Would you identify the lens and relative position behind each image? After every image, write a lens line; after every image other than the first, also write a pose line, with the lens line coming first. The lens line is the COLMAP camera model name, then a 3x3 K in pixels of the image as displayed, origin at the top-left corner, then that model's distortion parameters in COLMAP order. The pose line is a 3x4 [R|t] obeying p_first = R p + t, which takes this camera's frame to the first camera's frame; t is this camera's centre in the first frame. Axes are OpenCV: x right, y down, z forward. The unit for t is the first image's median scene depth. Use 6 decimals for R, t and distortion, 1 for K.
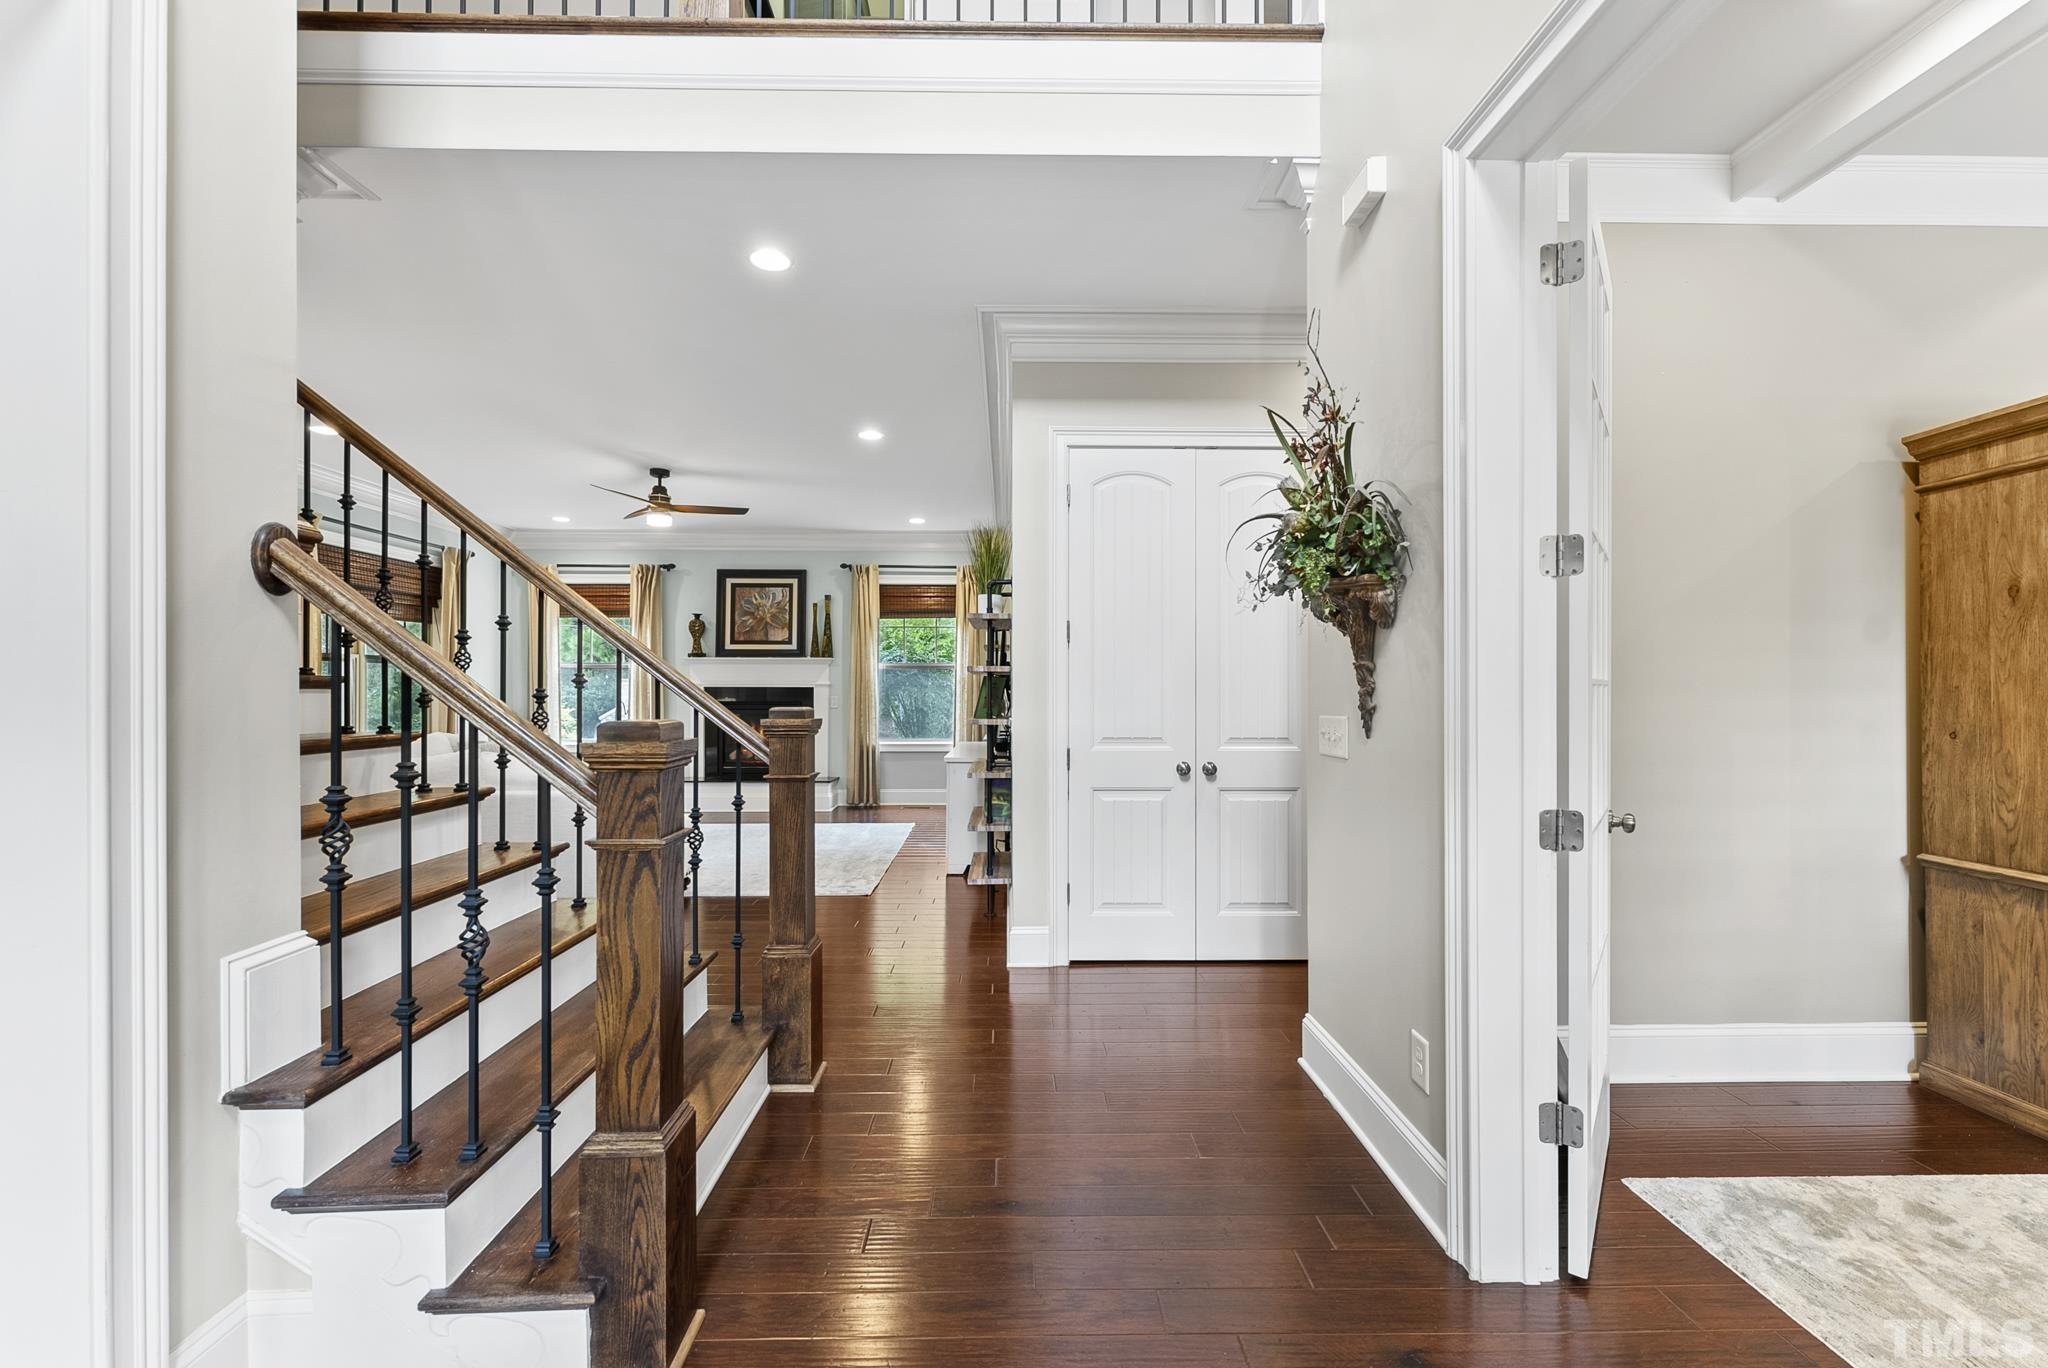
lens RADIAL K [[827.9, 0, 1028.4], [0, 827.9, 687.4], [0, 0, 1]] dist [-0.000056, -0.000113]
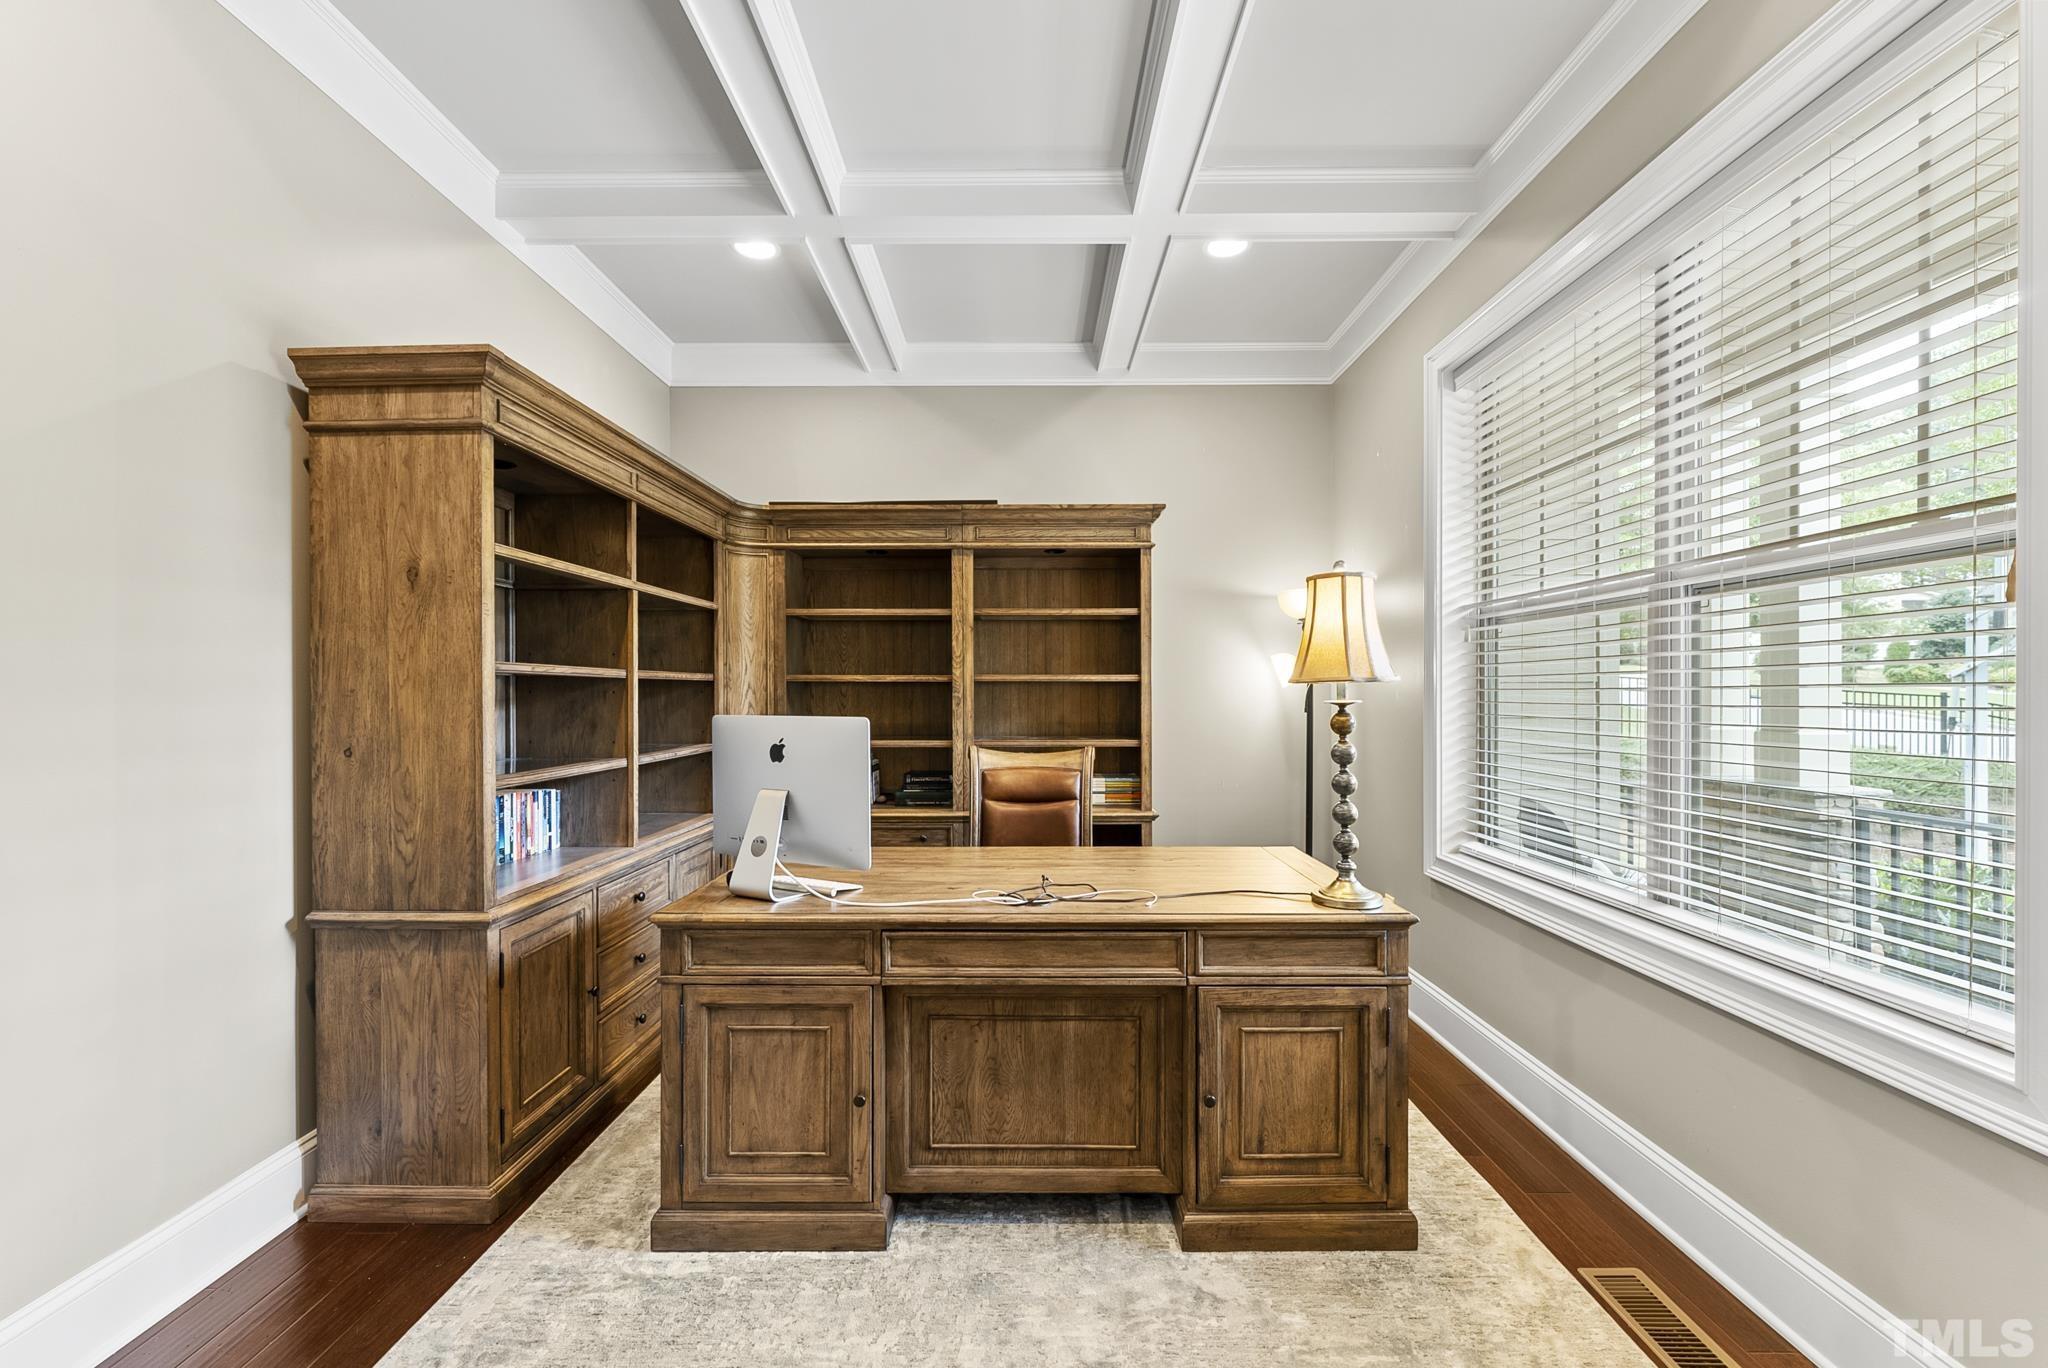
lens RADIAL K [[827.9, 0, 1026.9], [0, 827.9, 689.8], [0, 0, 1]] dist [-0.000056, -0.000113]
pose [[0.027974, -0.000427, 0.999609, 0.364022], [-0.001483, 0.999999, 0.000469, -0.002331], [-0.999608, -0.001496, 0.027974, 0.346868]]
